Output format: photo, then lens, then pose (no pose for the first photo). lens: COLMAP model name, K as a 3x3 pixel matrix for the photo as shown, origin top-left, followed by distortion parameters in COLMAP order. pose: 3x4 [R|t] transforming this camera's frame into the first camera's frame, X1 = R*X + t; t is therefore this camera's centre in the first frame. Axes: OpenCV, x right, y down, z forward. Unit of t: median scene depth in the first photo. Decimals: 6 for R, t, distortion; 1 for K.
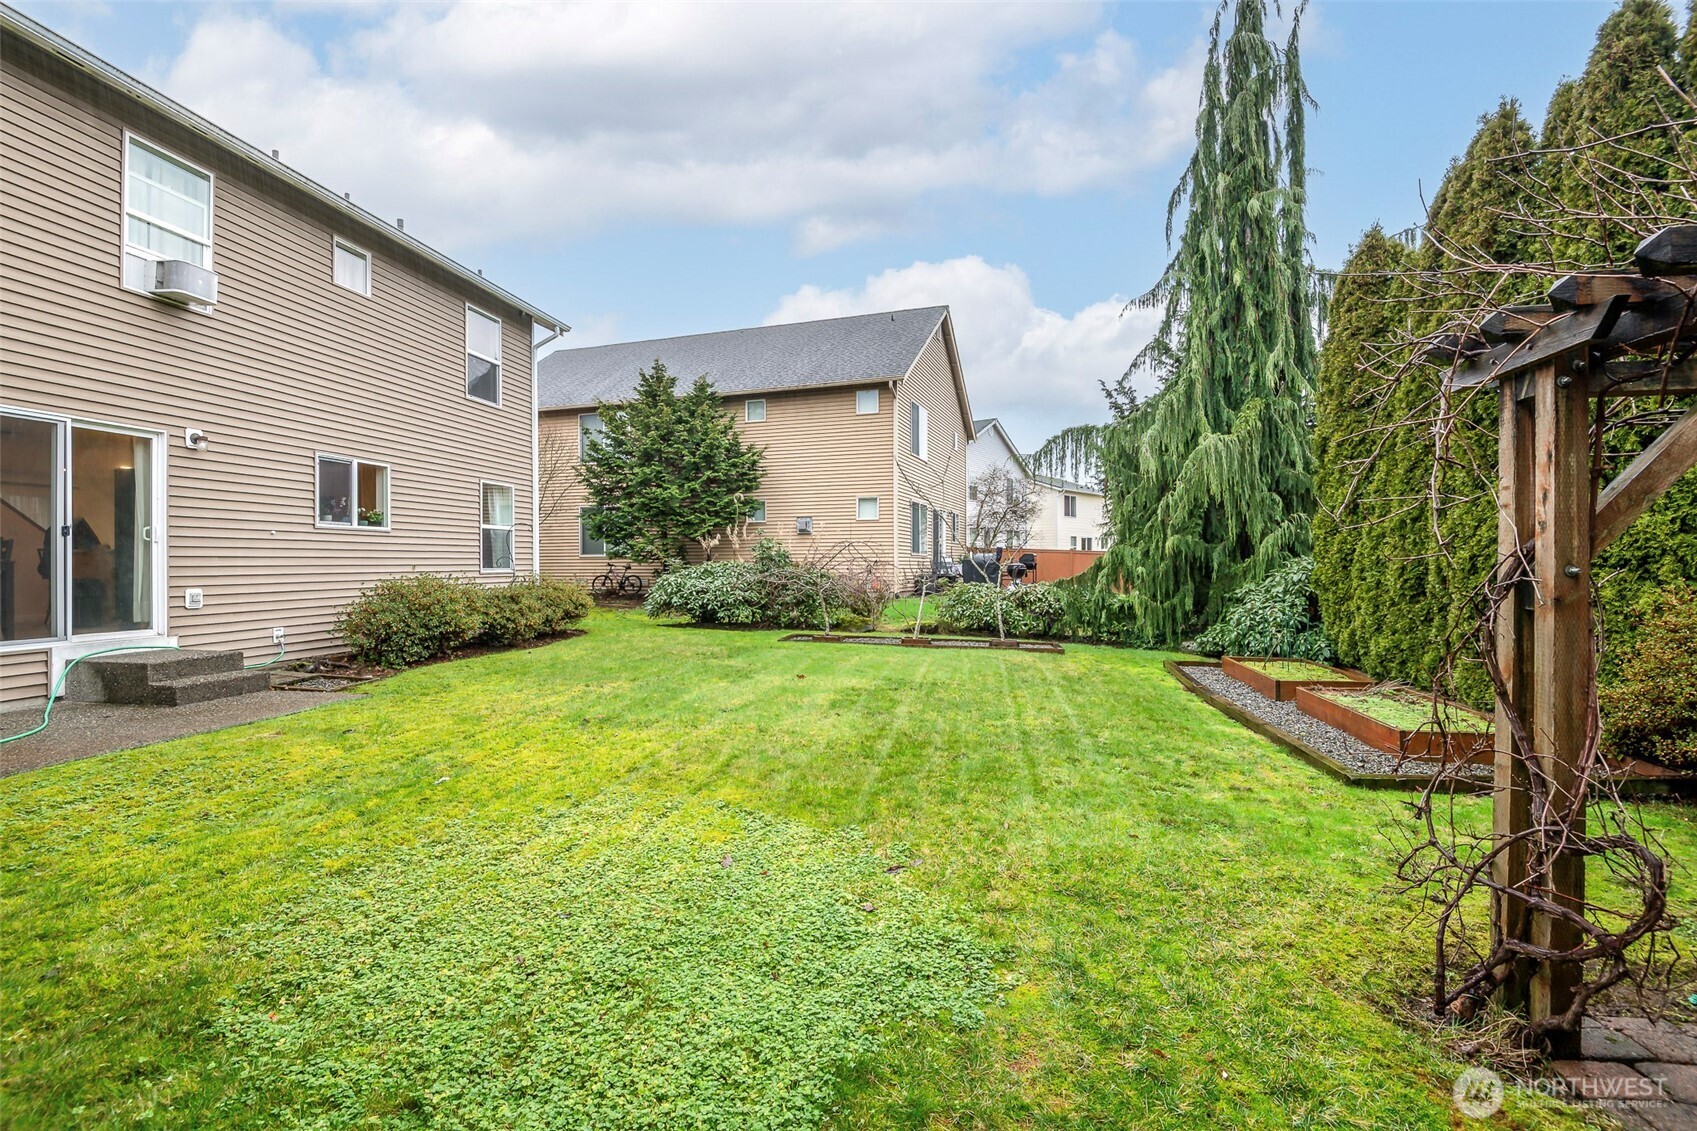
lens RADIAL K [[784.9, 0, 849.3], [0, 784.9, 567.6], [0, 0, 1]] dist [0.001963, -0.013222]
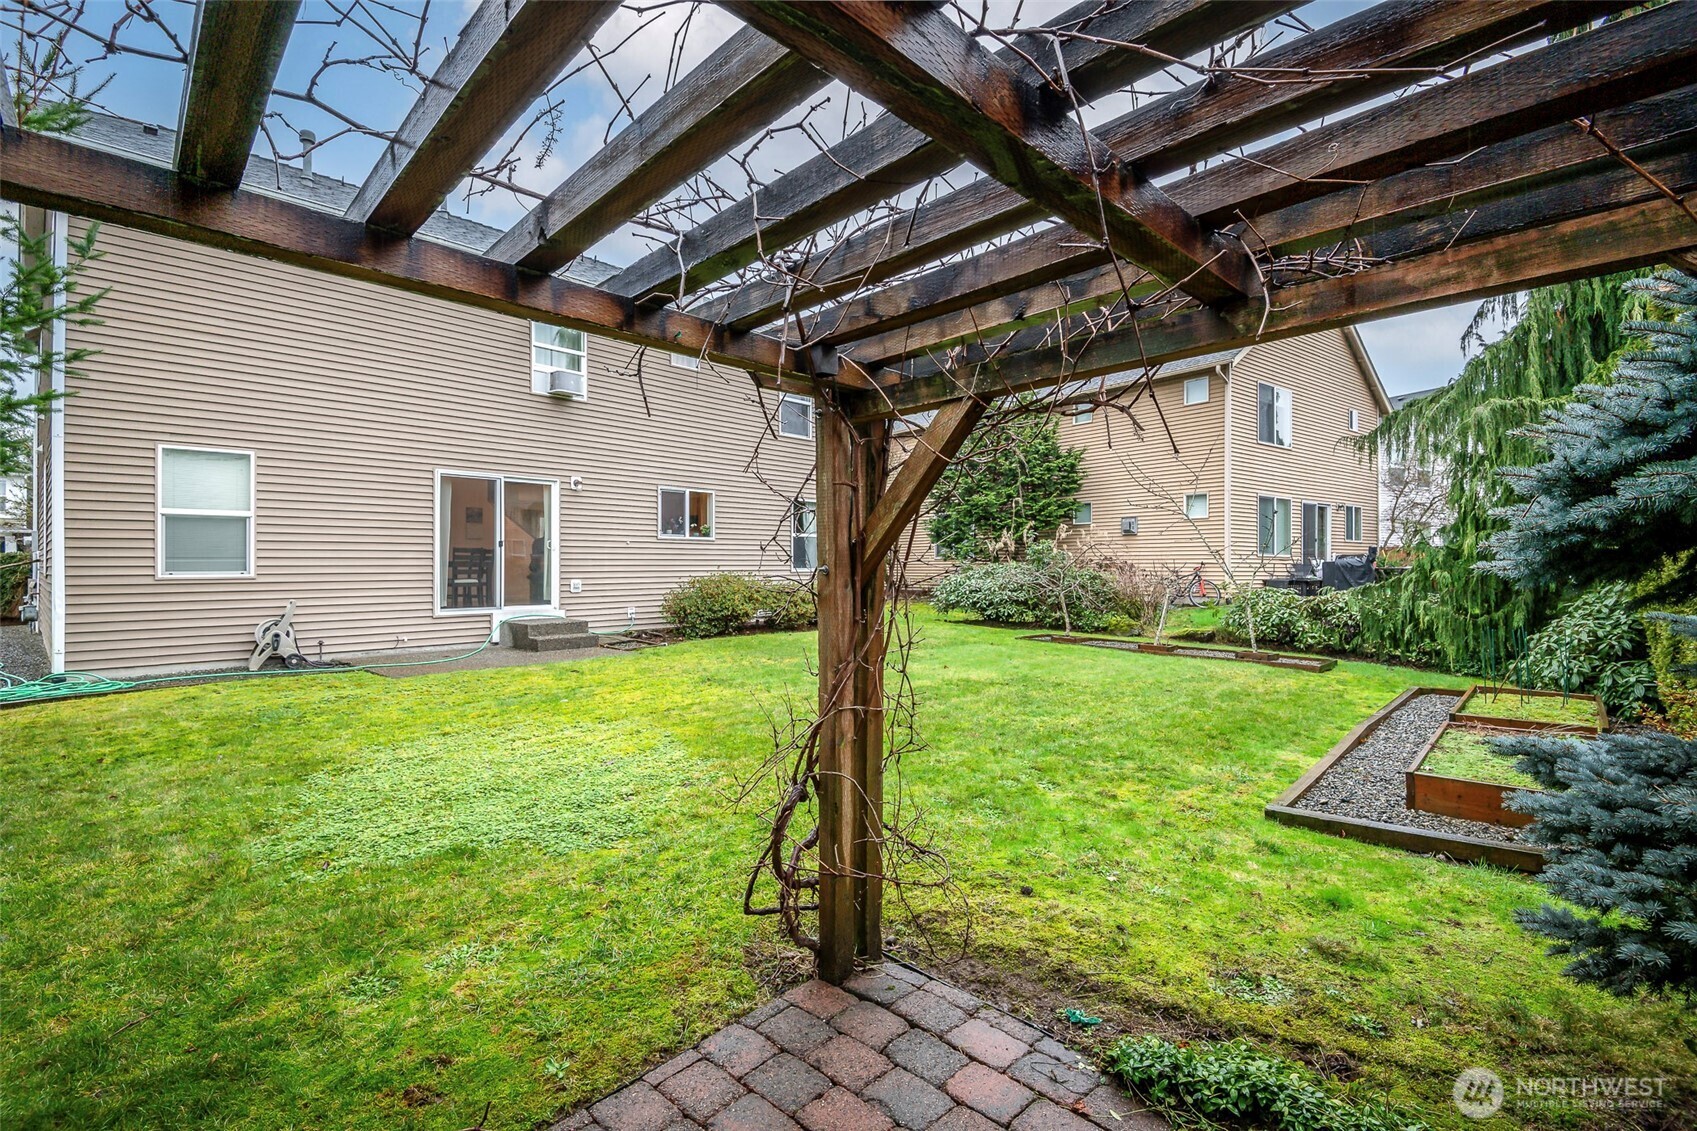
lens RADIAL K [[784.9, 0, 848.6], [0, 784.9, 573.9], [0, 0, 1]] dist [0.001963, -0.013222]
pose [[0.832402, 0.009533, -0.554090, 0.476343], [-0.006561, 0.999951, 0.007348, 0.000197], [0.554133, -0.002481, 0.832424, 0.002765]]
